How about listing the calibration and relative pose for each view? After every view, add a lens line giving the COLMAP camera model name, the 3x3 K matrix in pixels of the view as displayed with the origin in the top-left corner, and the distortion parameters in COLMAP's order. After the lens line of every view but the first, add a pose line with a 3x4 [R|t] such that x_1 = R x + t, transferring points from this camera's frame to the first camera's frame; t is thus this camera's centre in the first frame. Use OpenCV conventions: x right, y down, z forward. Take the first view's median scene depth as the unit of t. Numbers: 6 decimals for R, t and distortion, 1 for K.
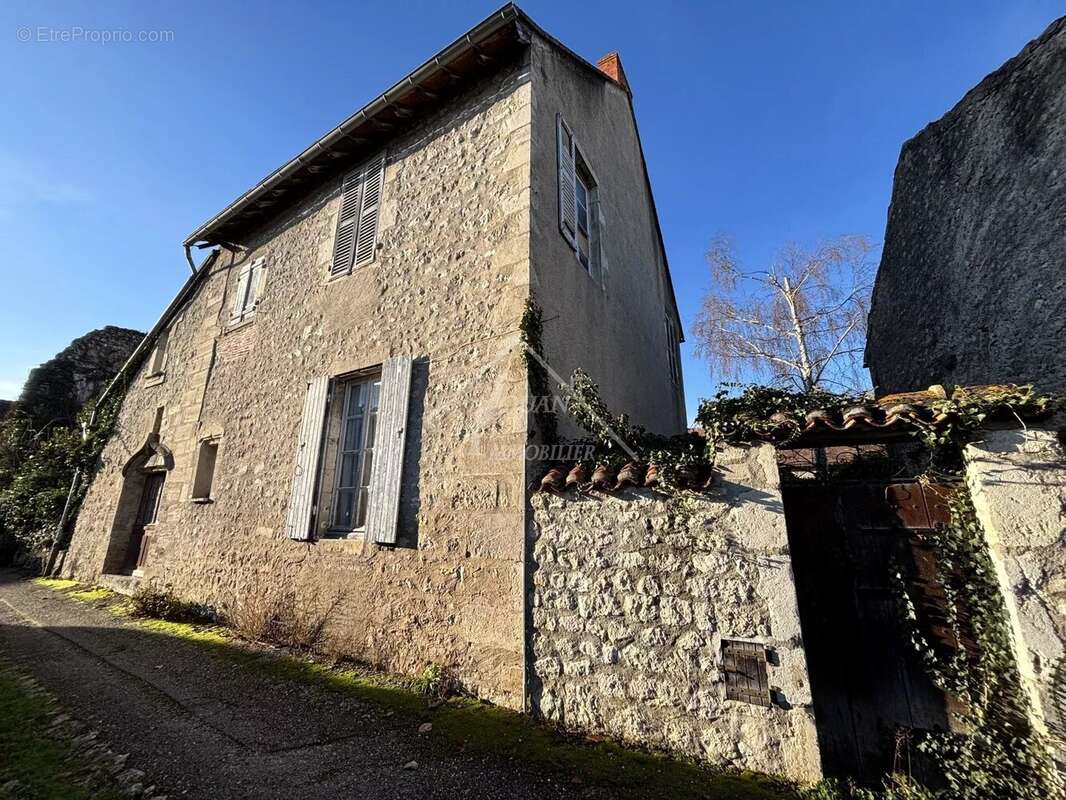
lens RADIAL K [[421.3, 0, 534.3], [0, 421.3, 397.4], [0, 0, 1]] dist [-0.000825, 0.000758]
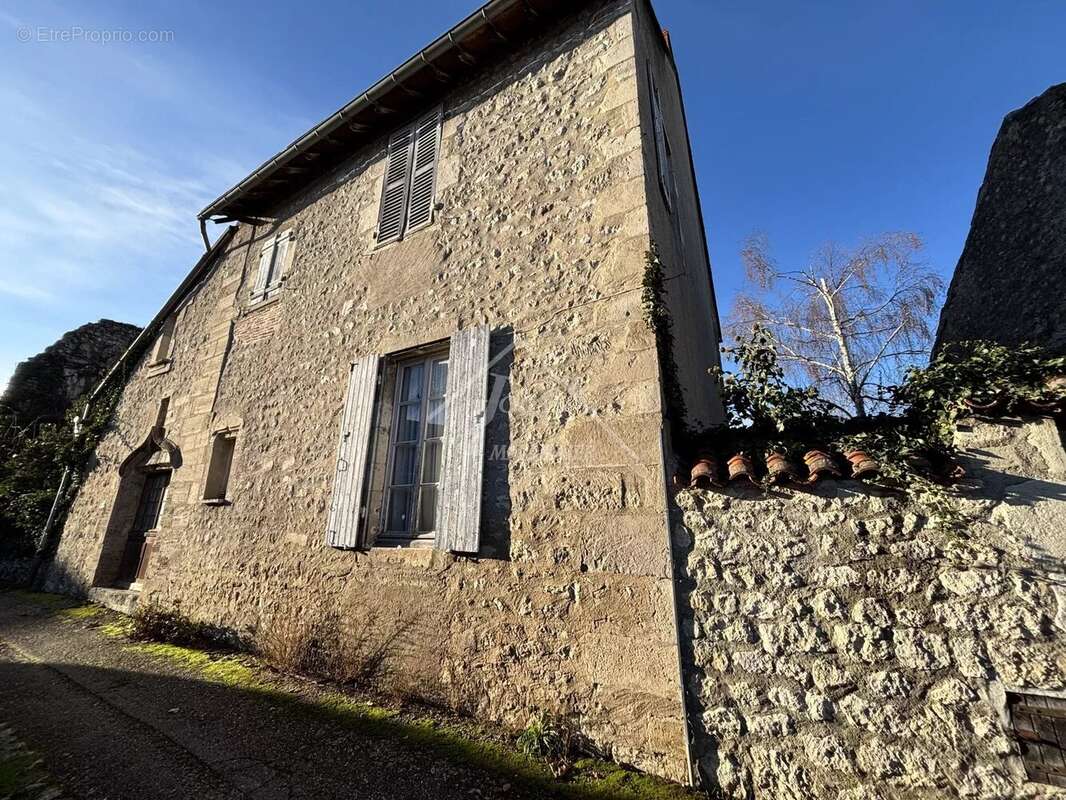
lens RADIAL K [[421.3, 0, 534.3], [0, 421.3, 397.4], [0, 0, 1]] dist [-0.000825, 0.000758]
pose [[0.999789, 0.013250, 0.015676, -0.216156], [-0.012826, 0.999557, -0.026839, 0.064143], [-0.016025, 0.026632, 0.999517, 0.171099]]
